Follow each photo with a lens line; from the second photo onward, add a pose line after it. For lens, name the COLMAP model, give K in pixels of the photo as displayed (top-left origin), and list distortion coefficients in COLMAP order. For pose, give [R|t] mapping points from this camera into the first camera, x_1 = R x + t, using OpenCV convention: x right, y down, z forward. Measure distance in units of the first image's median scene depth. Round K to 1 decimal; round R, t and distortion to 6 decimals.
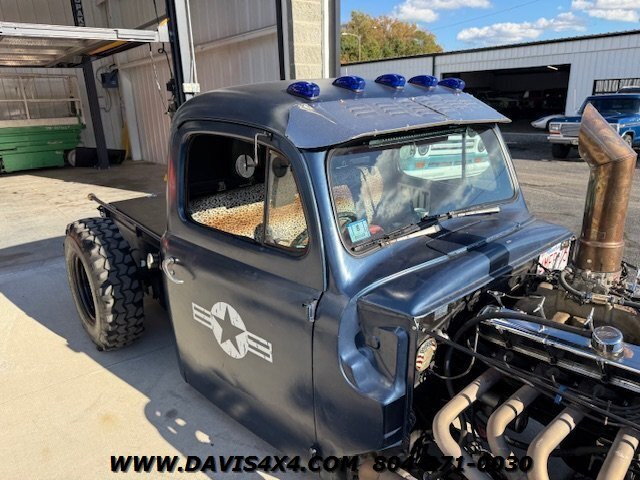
lens RADIAL K [[455.7, 0, 325.0], [0, 455.7, 241.1], [0, 0, 1]] dist [0.001352, -0.001839]
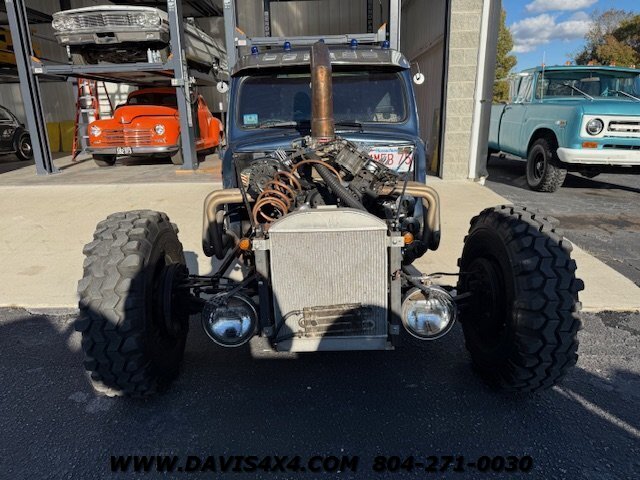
lens RADIAL K [[451.1, 0, 322.3], [0, 451.1, 235.3], [0, 0, 1]] dist [0.005486, -0.004290]
pose [[0.762275, 0.174139, -0.623388, 0.430677], [-0.187326, 0.981264, 0.045049, 0.086749], [0.619553, 0.082437, 0.780614, -0.076156]]
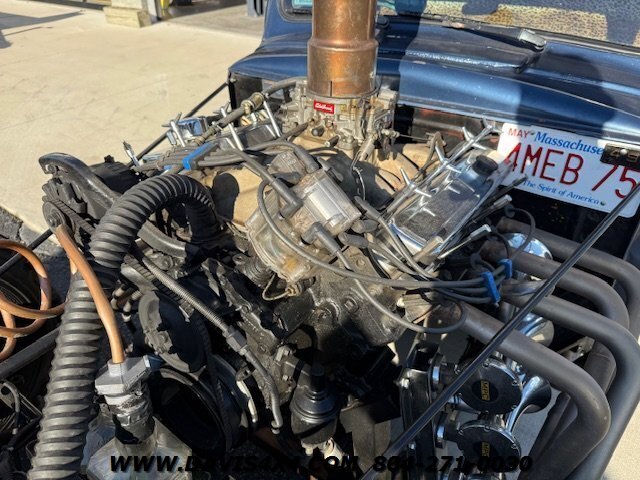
lens RADIAL K [[455.7, 0, 325.0], [0, 455.7, 241.1], [0, 0, 1]] dist [0.001352, -0.001839]
pose [[0.287065, 0.552458, -0.782549, 0.294423], [-0.321407, 0.825125, 0.464613, -0.014059], [0.902381, 0.118143, 0.414429, 0.187682]]
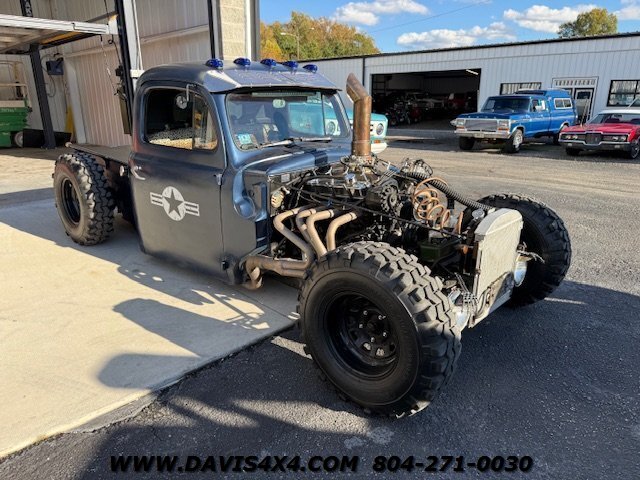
lens RADIAL K [[450.4, 0, 315.6], [0, 450.4, 240.0], [0, 0, 1]] dist [0.010621, -0.007857]
pose [[0.994328, -0.007716, 0.106075, 0.044575], [0.007550, 0.999970, 0.001972, 0.105698], [-0.106087, -0.001160, 0.994356, -0.237719]]
